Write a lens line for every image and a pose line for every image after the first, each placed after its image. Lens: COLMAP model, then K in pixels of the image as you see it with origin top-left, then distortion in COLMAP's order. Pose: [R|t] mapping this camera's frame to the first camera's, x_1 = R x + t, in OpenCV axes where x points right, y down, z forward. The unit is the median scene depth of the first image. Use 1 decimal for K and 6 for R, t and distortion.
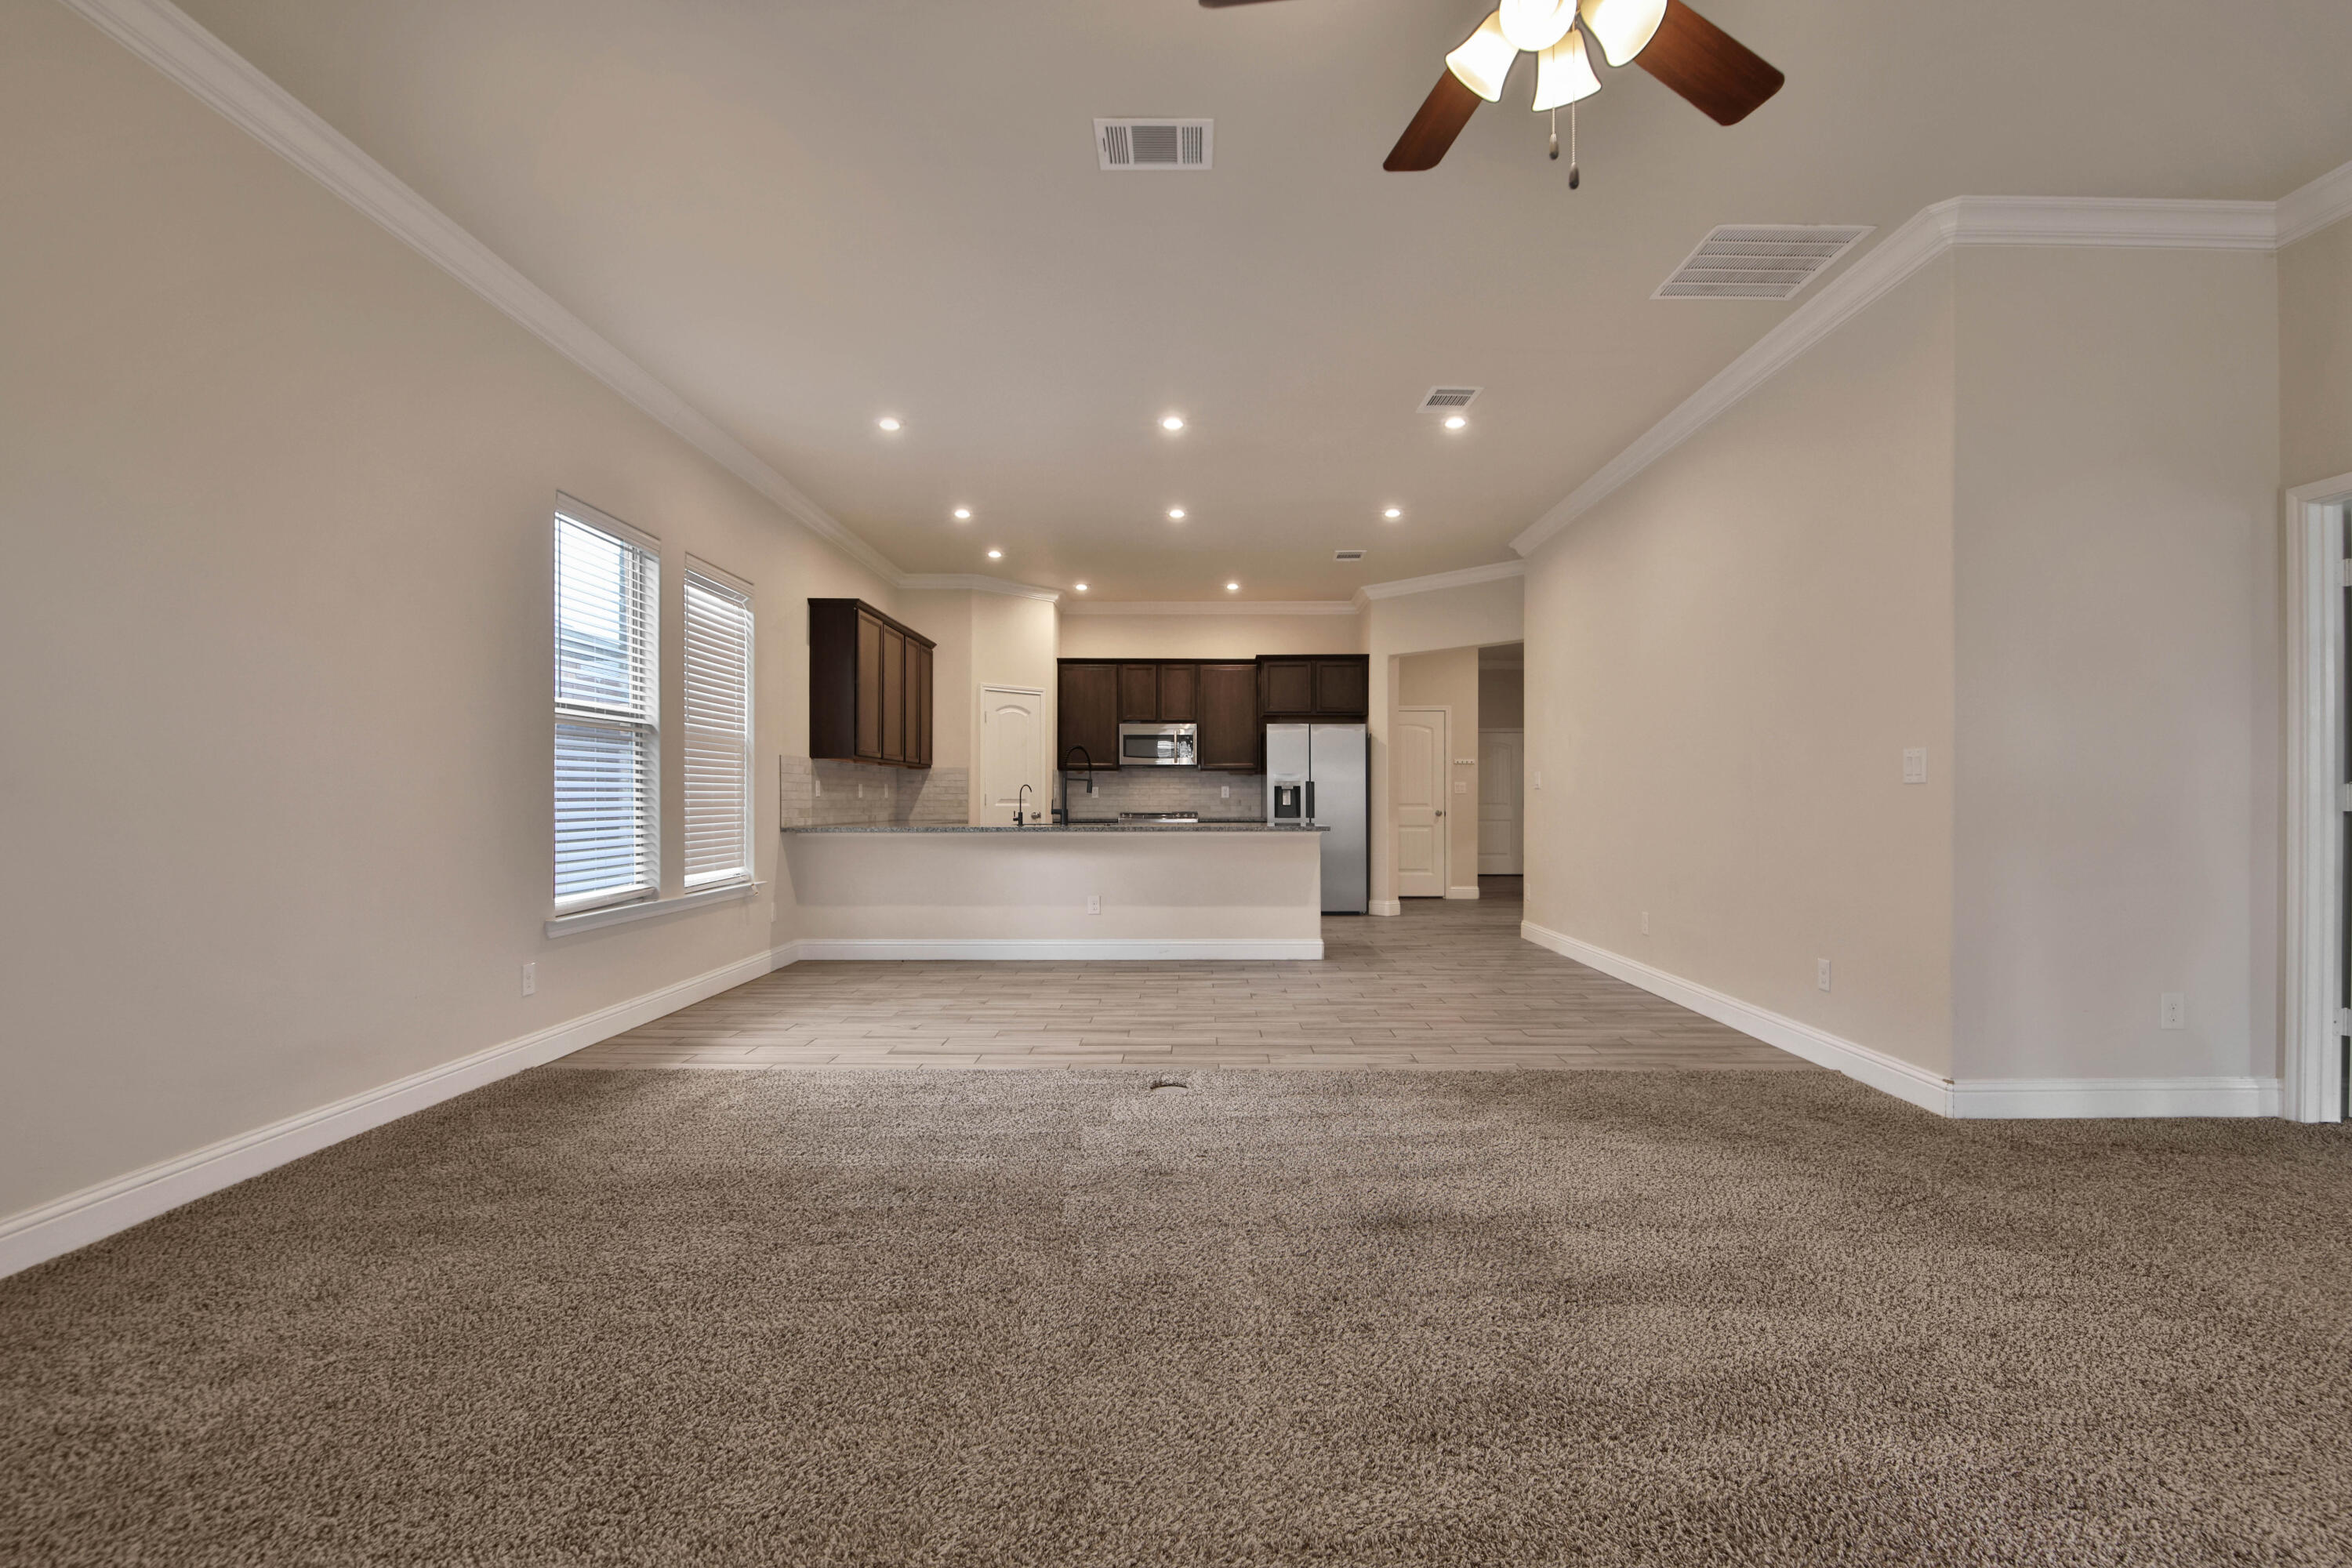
lens RADIAL K [[1086.0, 0, 1175.7], [0, 1086.0, 800.5], [0, 0, 1]] dist [-0.007711, -0.007336]
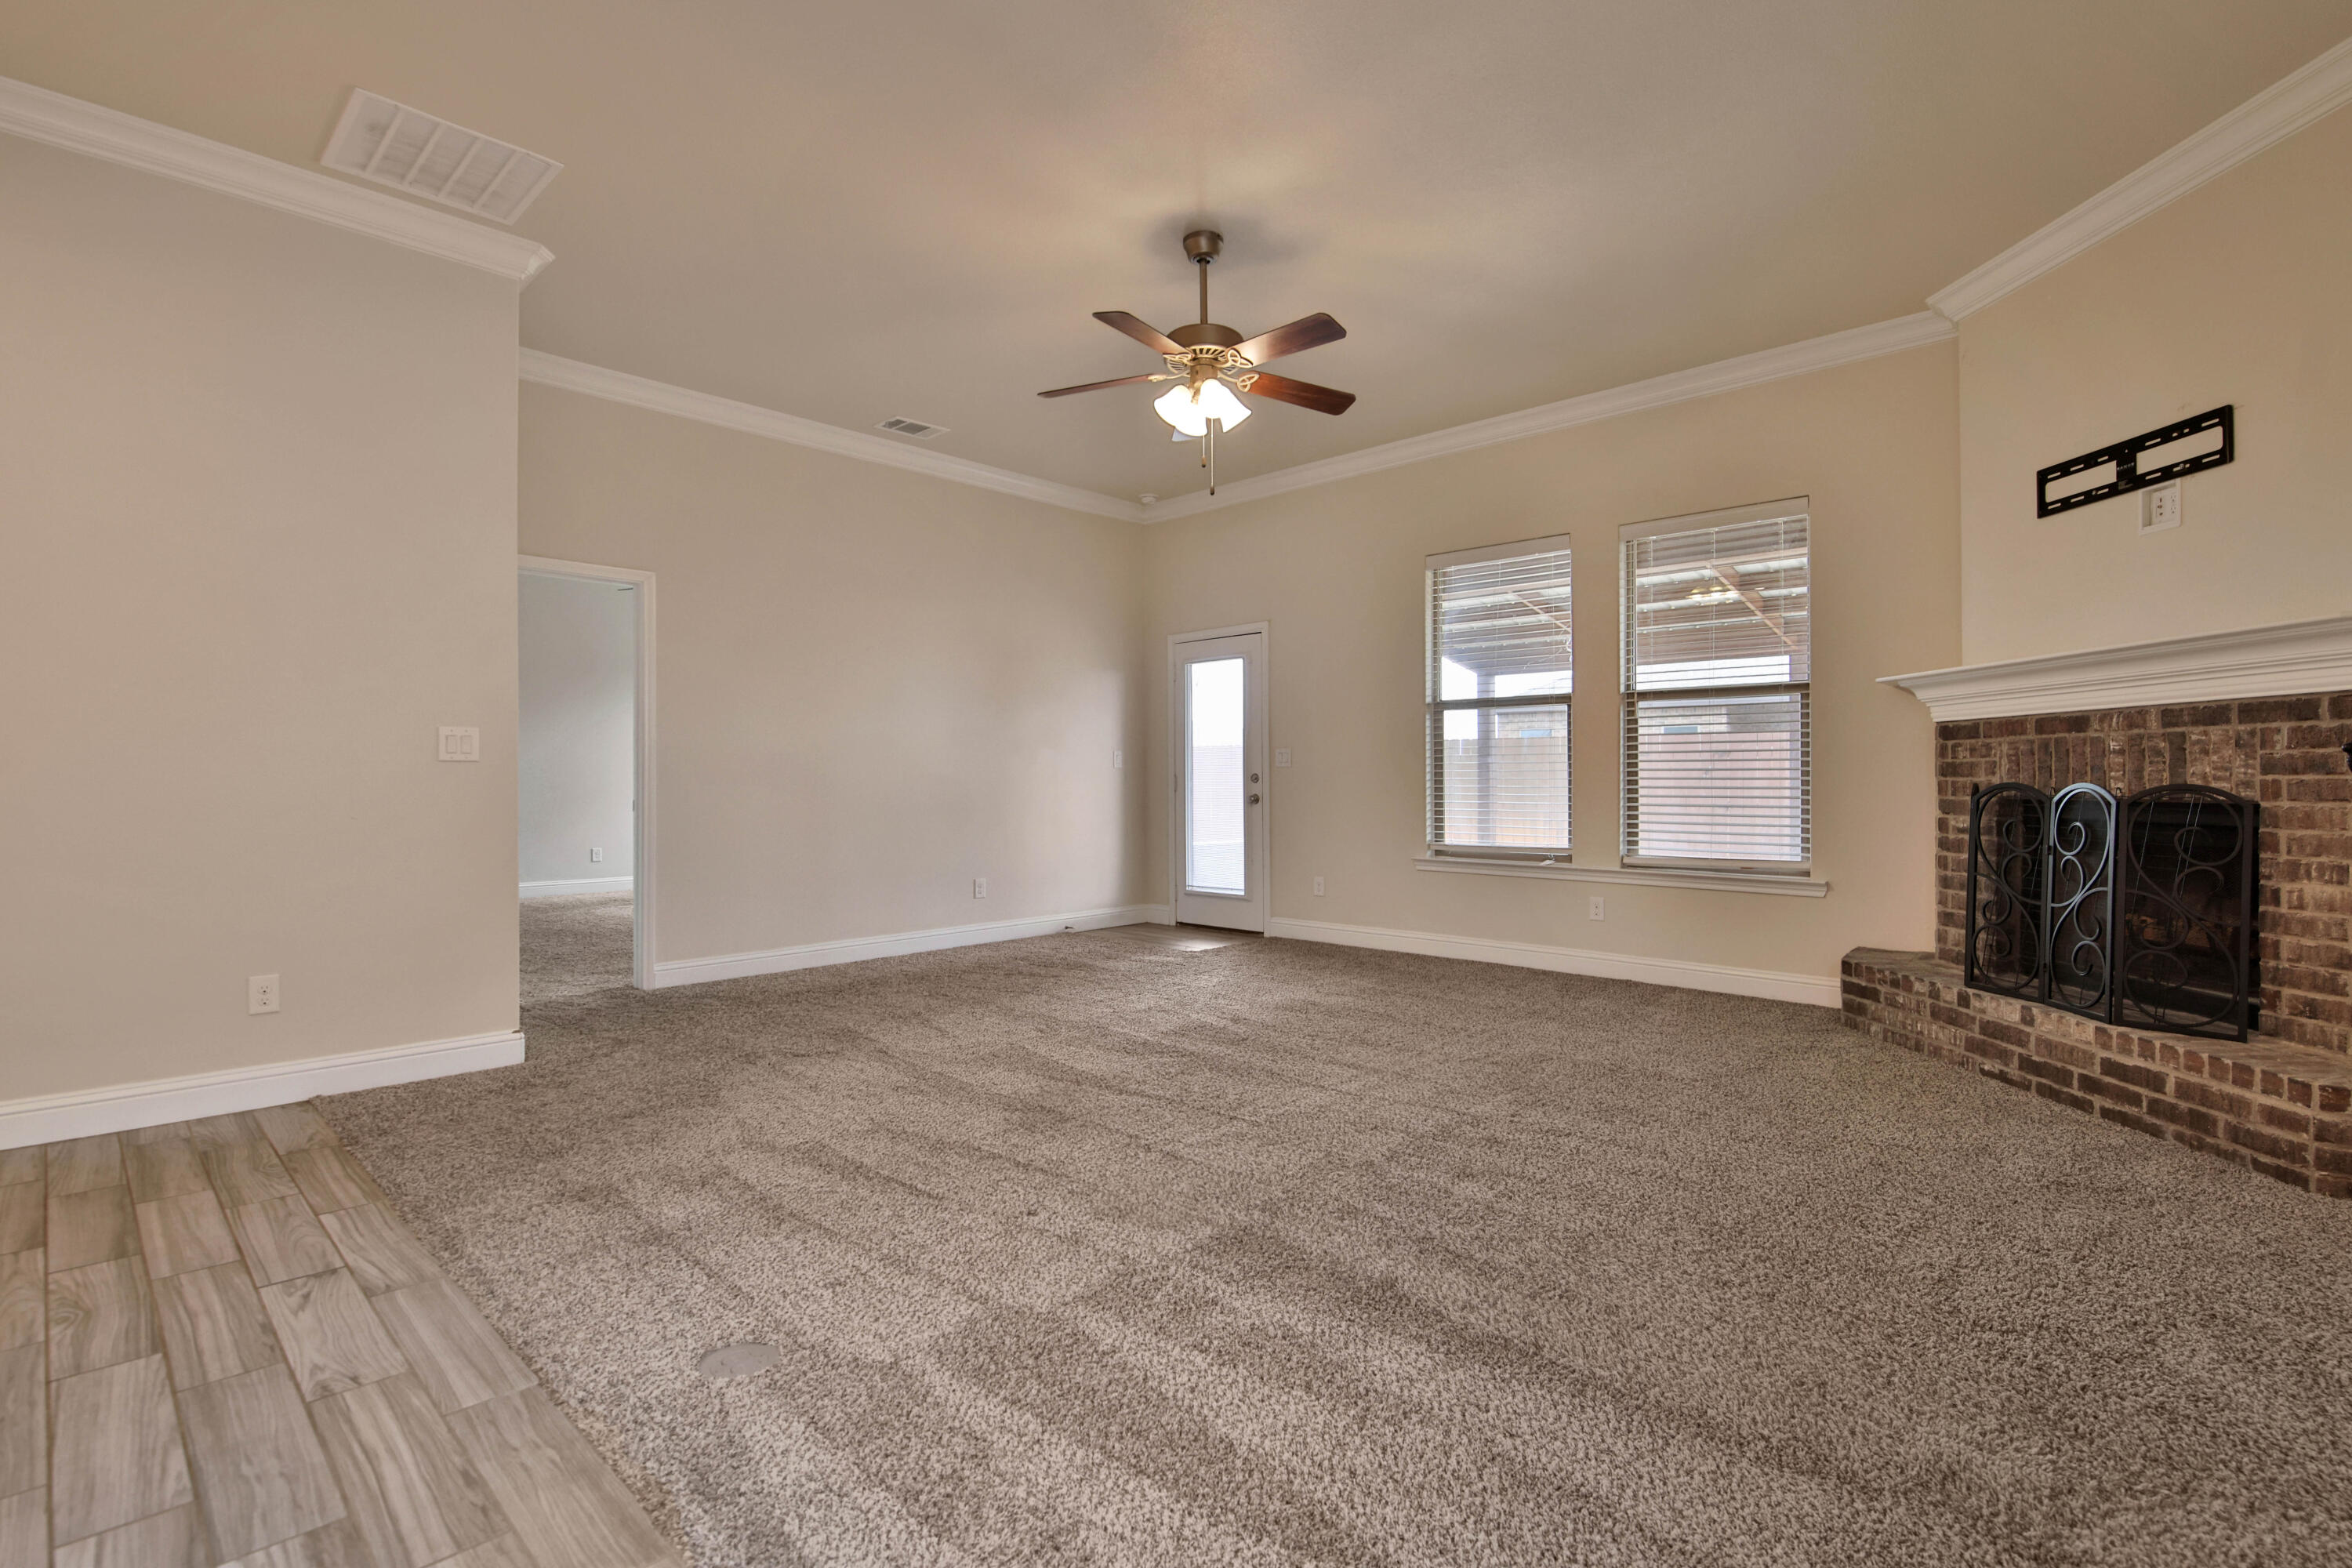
lens RADIAL K [[1086.0, 0, 1185.6], [0, 1086.0, 792.0], [0, 0, 1]] dist [-0.007711, -0.007336]
pose [[-0.739385, -0.006132, 0.673255, -0.254169], [0.002546, 0.999926, 0.011904, 0.001352], [-0.673278, 0.010516, -0.739315, 0.639171]]
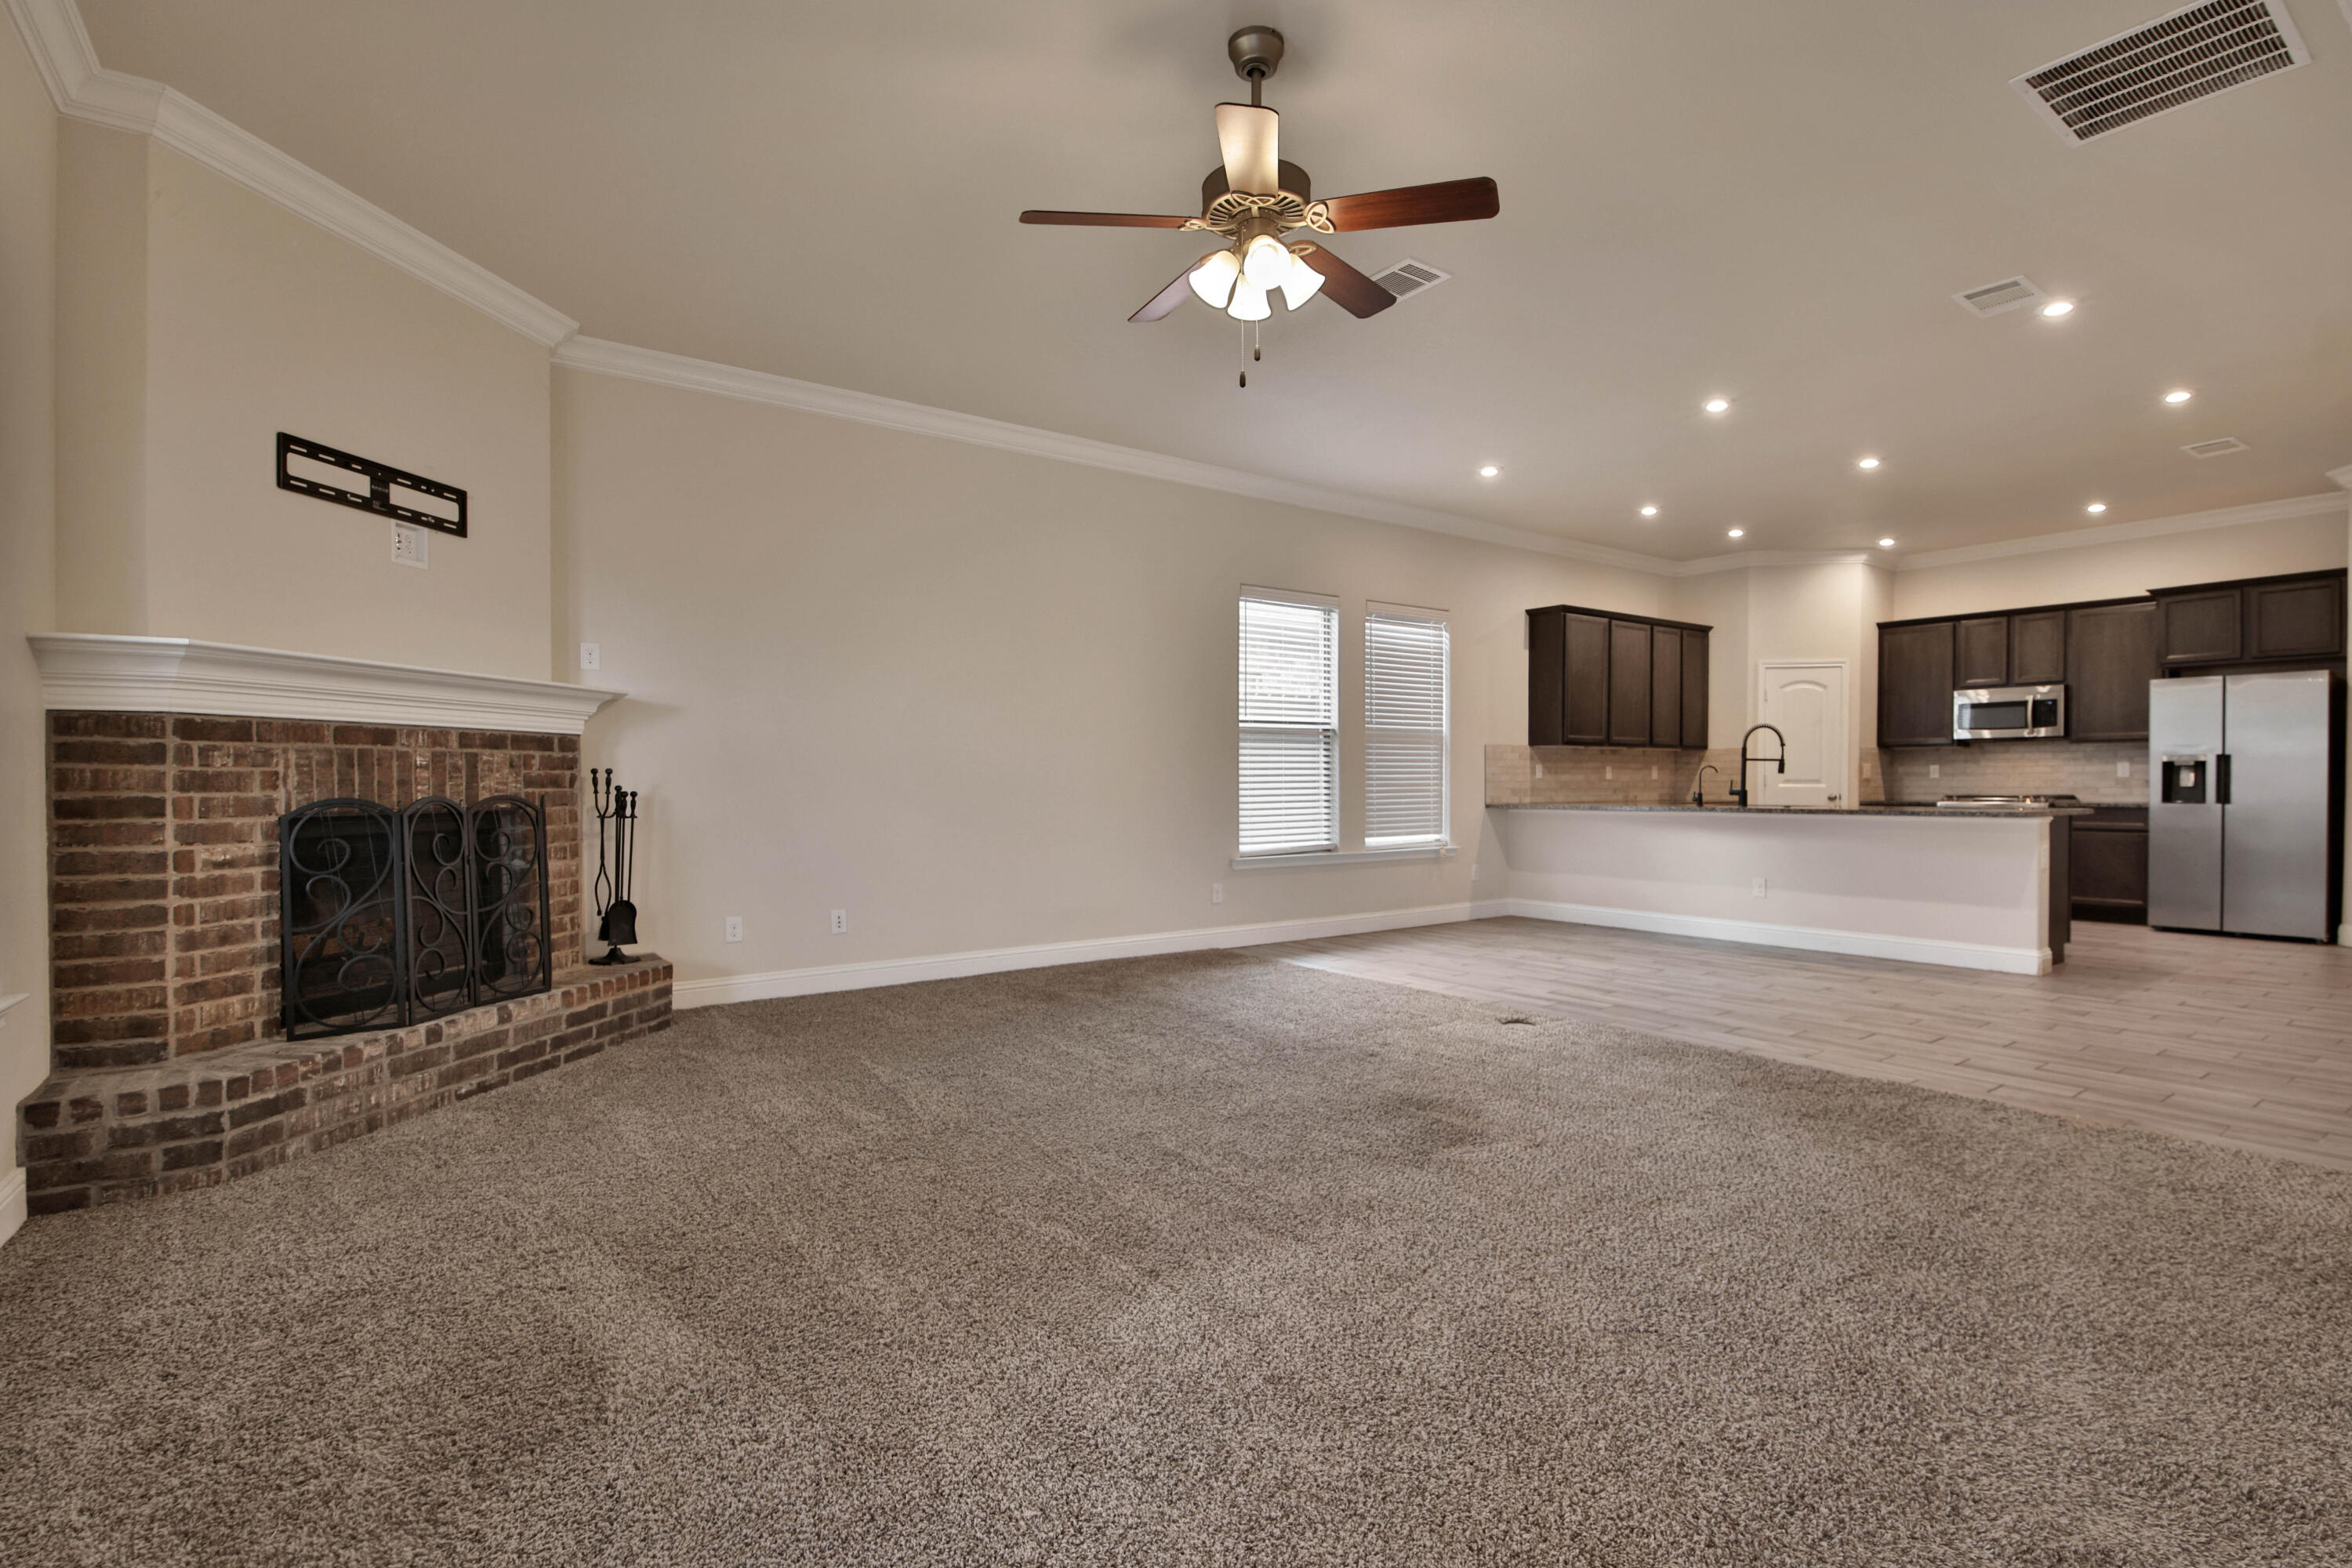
lens RADIAL K [[1086.0, 0, 1180.8], [0, 1086.0, 812.4], [0, 0, 1]] dist [-0.007711, -0.007336]
pose [[0.590840, 0.019958, -0.806542, 0.381600], [0.003684, 0.999617, 0.027435, -0.000777], [0.806780, -0.019181, 0.590540, 0.000416]]
